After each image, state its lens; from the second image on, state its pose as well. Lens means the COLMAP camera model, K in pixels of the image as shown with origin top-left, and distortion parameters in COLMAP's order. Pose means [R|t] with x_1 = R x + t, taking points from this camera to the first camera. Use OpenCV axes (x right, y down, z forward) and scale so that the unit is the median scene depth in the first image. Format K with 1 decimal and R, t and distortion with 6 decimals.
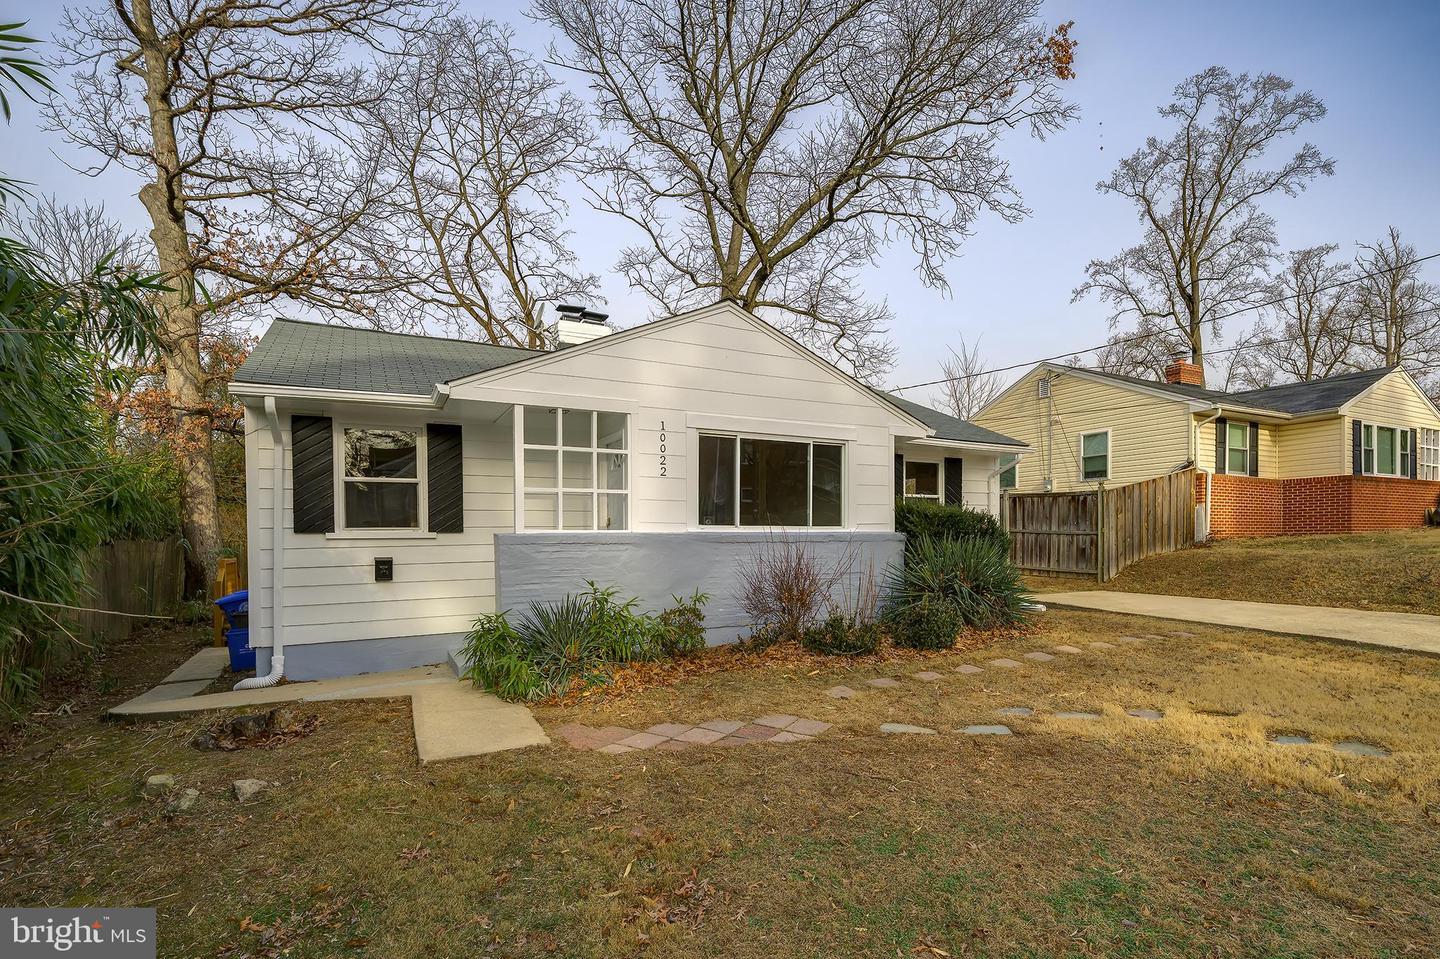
lens RADIAL K [[701.9, 0, 724.7], [0, 701.9, 549.2], [0, 0, 1]] dist [0.000695, 0.000072]
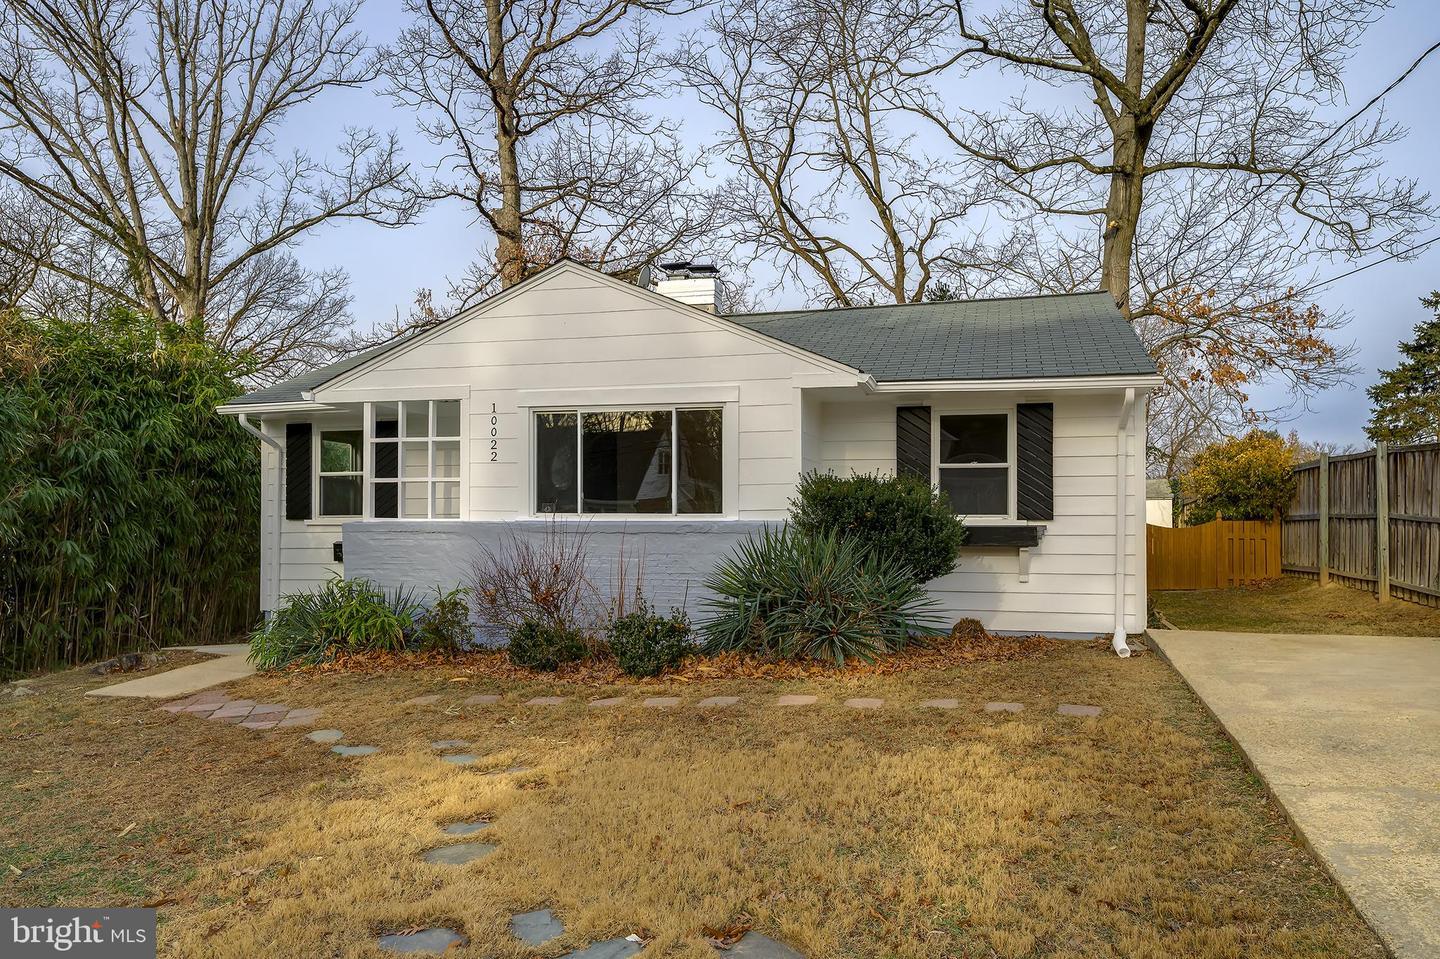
lens RADIAL K [[956.4, 0, 767.0], [0, 956.4, 517.1], [0, 0, 1]] dist [-0.000219, -0.001480]
pose [[0.747592, 0.001512, -0.664156, 1.020269], [-0.016873, 0.999718, -0.016716, -0.013642], [0.663944, 0.023703, 0.747407, 0.280048]]
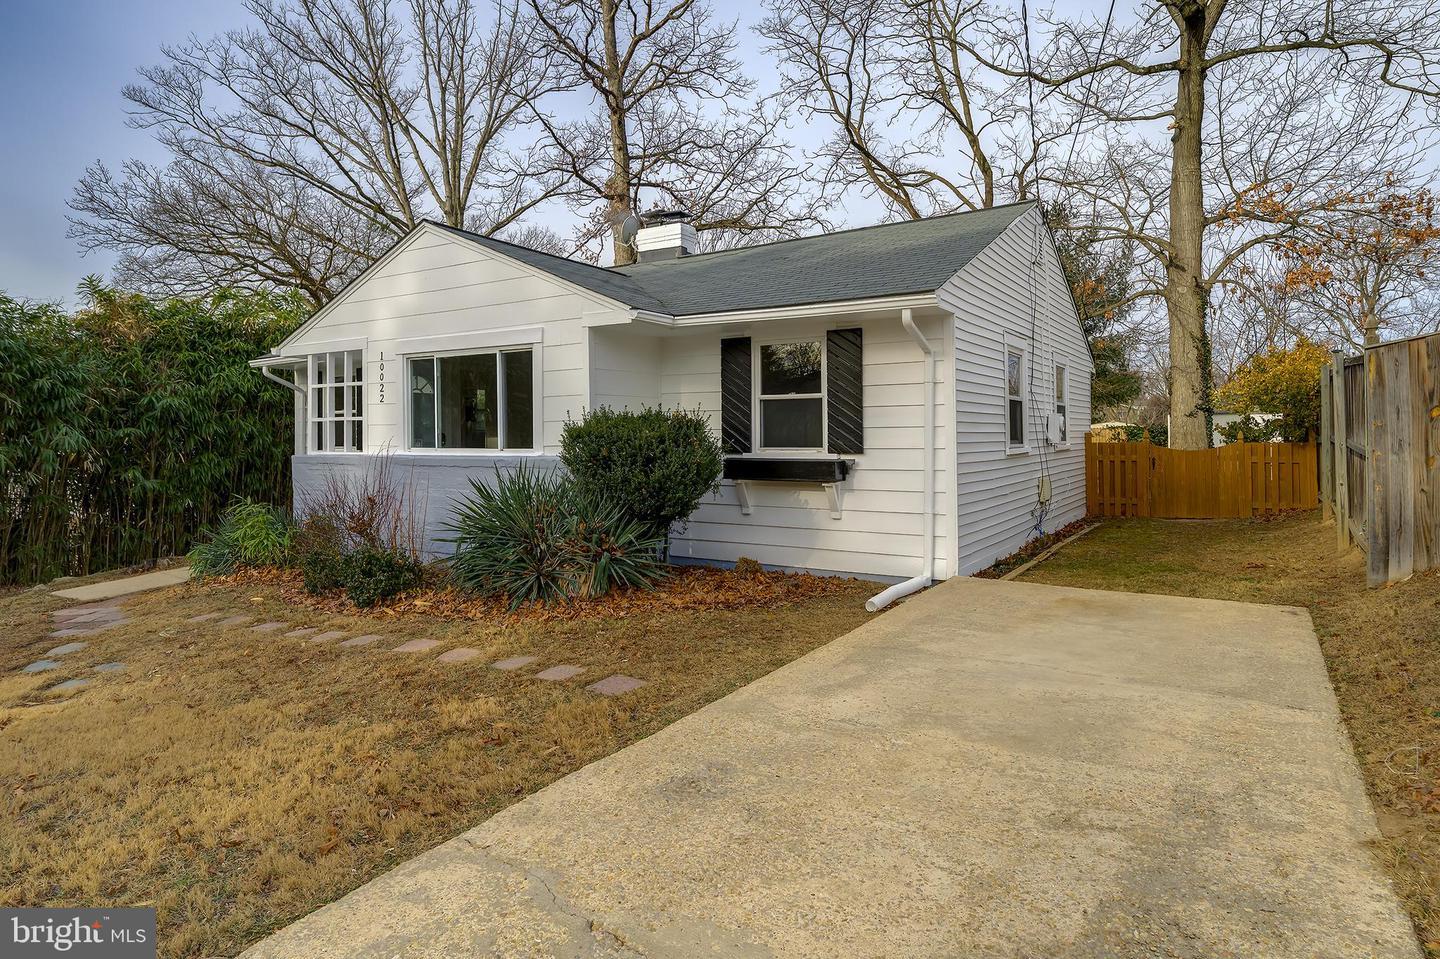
lens RADIAL K [[824.2, 0, 729.5], [0, 824.2, 425.2], [0, 0, 1]] dist [-0.000970, -0.000845]
pose [[0.503453, -0.008707, -0.863979, 1.253963], [-0.010513, 0.999813, -0.016202, -0.053123], [0.863959, 0.017240, 0.503267, 0.809213]]
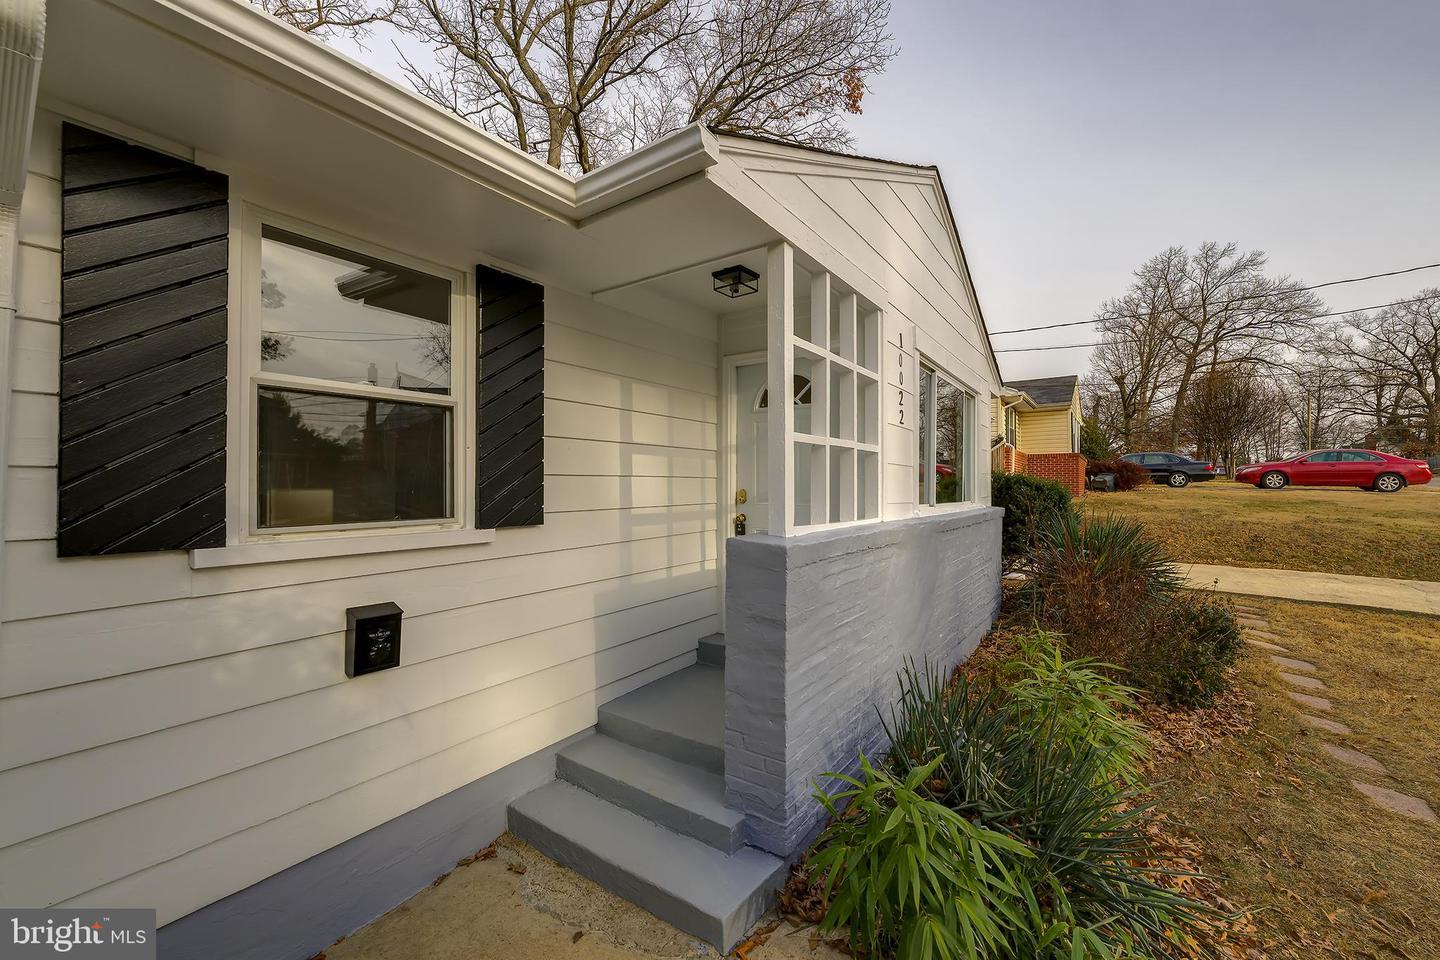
lens RADIAL K [[590.9, 0, 720.0], [0, 590.9, 480.0], [0, 0, 1]] dist [0.000400, 0.000003]
pose [[0.899406, 0.012428, 0.436937, -0.436735], [0.001860, 0.999478, -0.032257, -0.040749], [-0.437109, 0.029825, 0.898914, 0.615190]]
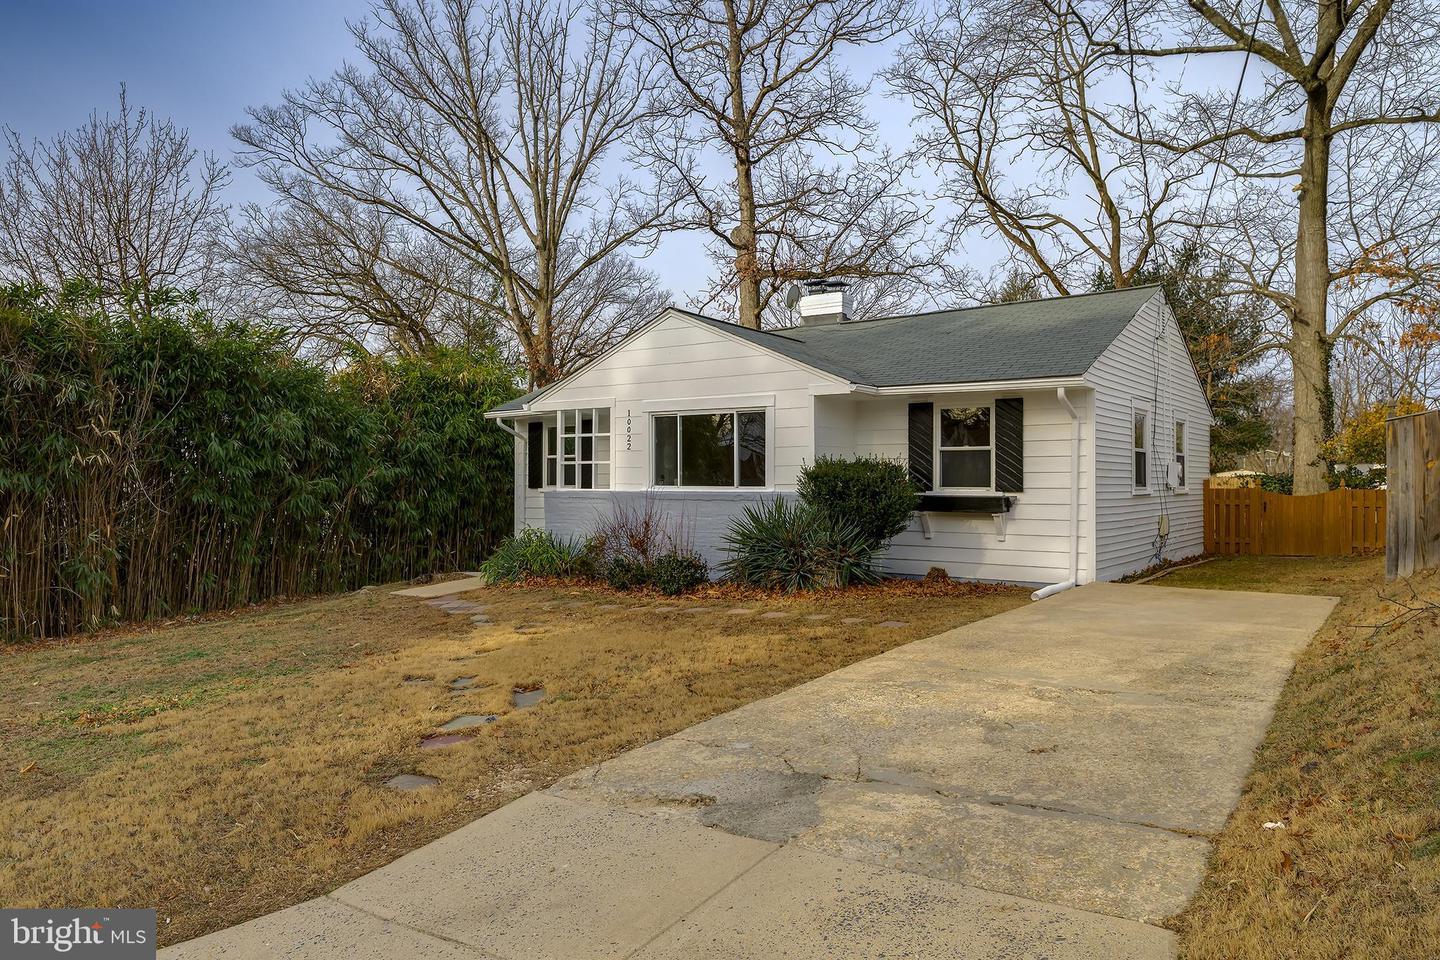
lens RADIAL K [[956.8, 0, 743.4], [0, 956.8, 482.6], [0, 0, 1]] dist [-0.000571, 0.001098]
pose [[0.451415, 0.006197, -0.892293, 1.648704], [-0.019708, 0.999801, -0.003026, -0.038163], [0.892096, 0.018952, 0.451447, 0.350434]]
